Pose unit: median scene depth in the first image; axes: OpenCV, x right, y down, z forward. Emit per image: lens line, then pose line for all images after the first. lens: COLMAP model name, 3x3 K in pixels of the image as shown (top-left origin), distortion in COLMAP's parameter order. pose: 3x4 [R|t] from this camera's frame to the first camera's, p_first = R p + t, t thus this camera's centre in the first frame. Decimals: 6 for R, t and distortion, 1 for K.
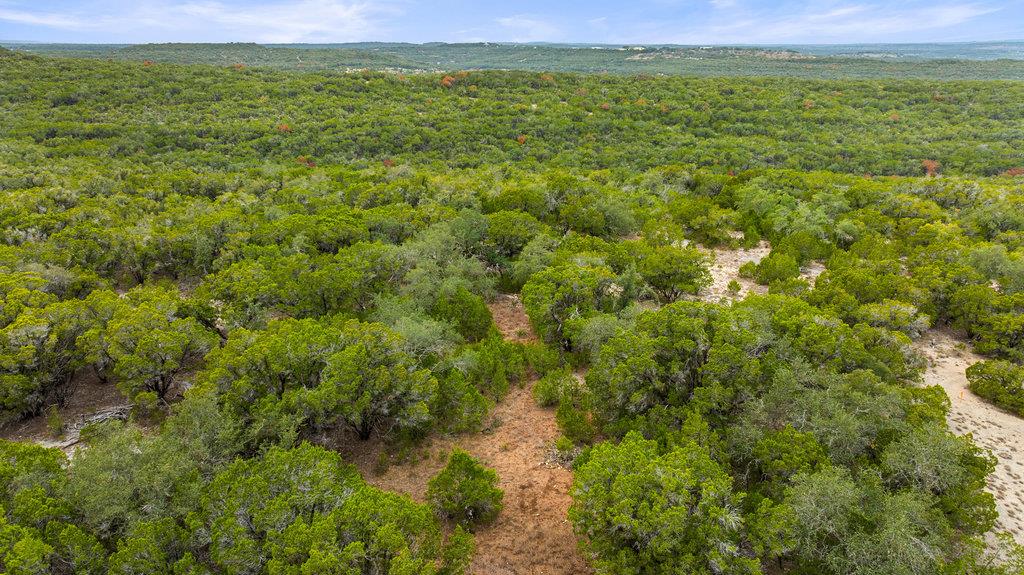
lens RADIAL K [[727.8, 0, 515.3], [0, 727.8, 289.0], [0, 0, 1]] dist [-0.023183, 0.010301]
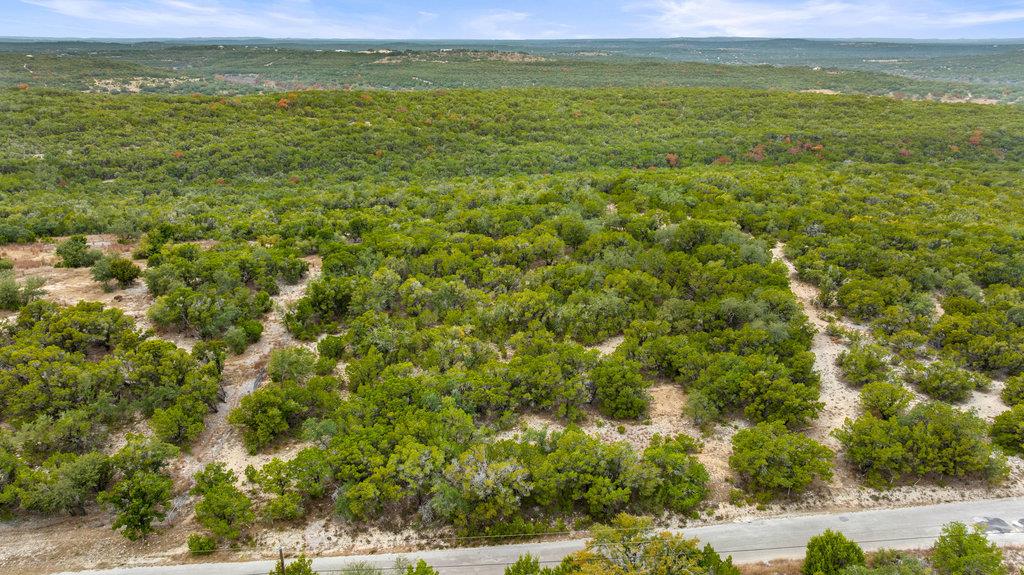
lens RADIAL K [[736.9, 0, 512.0], [0, 736.9, 287.5], [0, 0, 1]] dist [-0.020445, 0.000677]
pose [[0.938712, -0.108088, 0.327317, -0.194229], [0.108100, 0.993973, 0.018214, 0.019803], [-0.327313, 0.018285, 0.944739, -0.228340]]
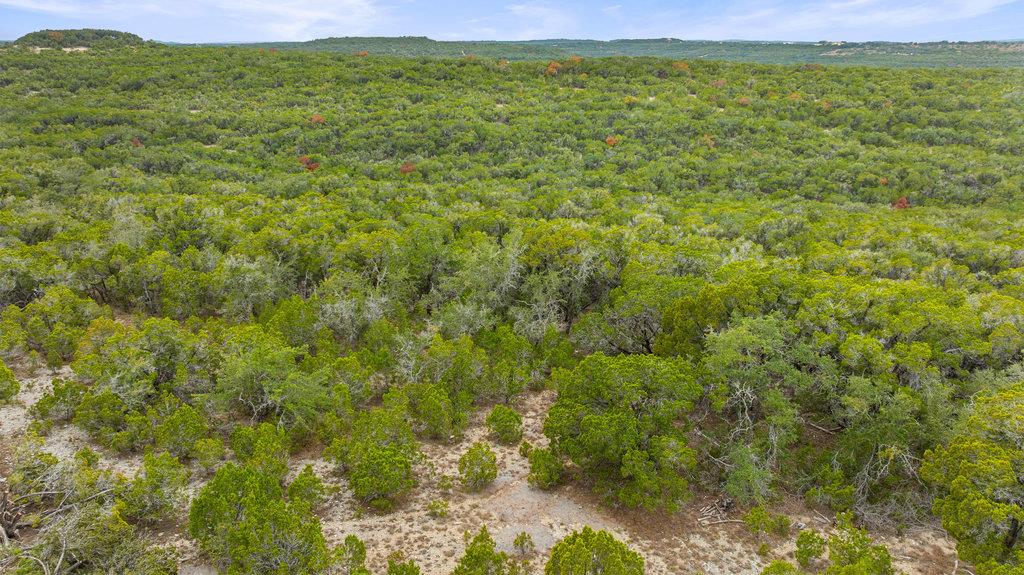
lens RADIAL K [[727.8, 0, 515.3], [0, 727.8, 289.0], [0, 0, 1]] dist [-0.023183, 0.010301]
pose [[0.968817, 0.075504, -0.235992, 0.093837], [-0.075132, 0.997117, 0.010584, -0.047455], [0.236111, 0.007476, 0.971697, 0.218690]]
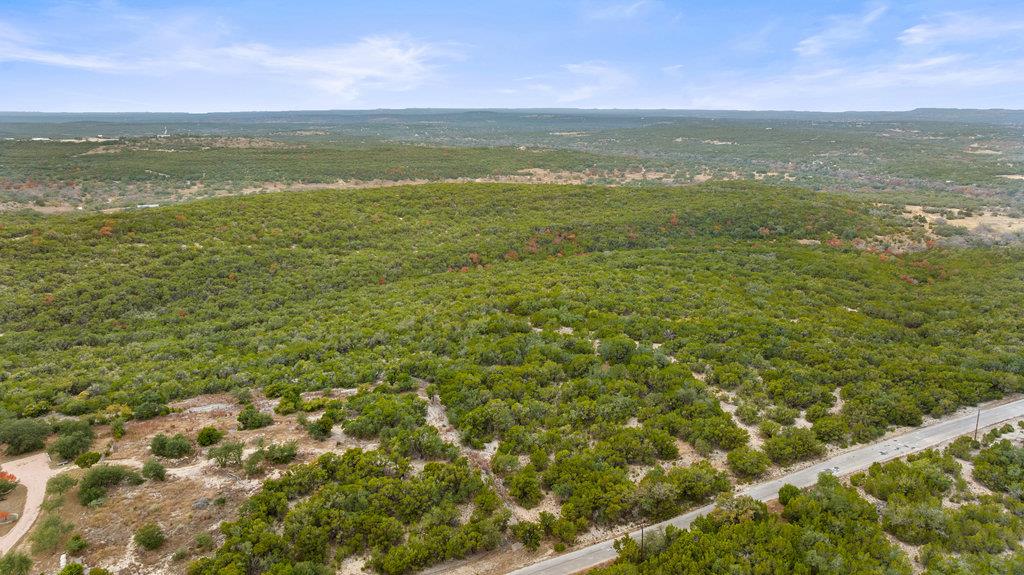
lens RADIAL K [[728.8, 0, 512.0], [0, 728.8, 287.5], [0, 0, 1]] dist [-0.017666, -0.004476]
pose [[0.734786, -0.160513, 0.659034, -0.464358], [0.216461, 0.976285, -0.003560, -0.061893], [-0.642833, 0.145271, 0.752105, -0.329410]]
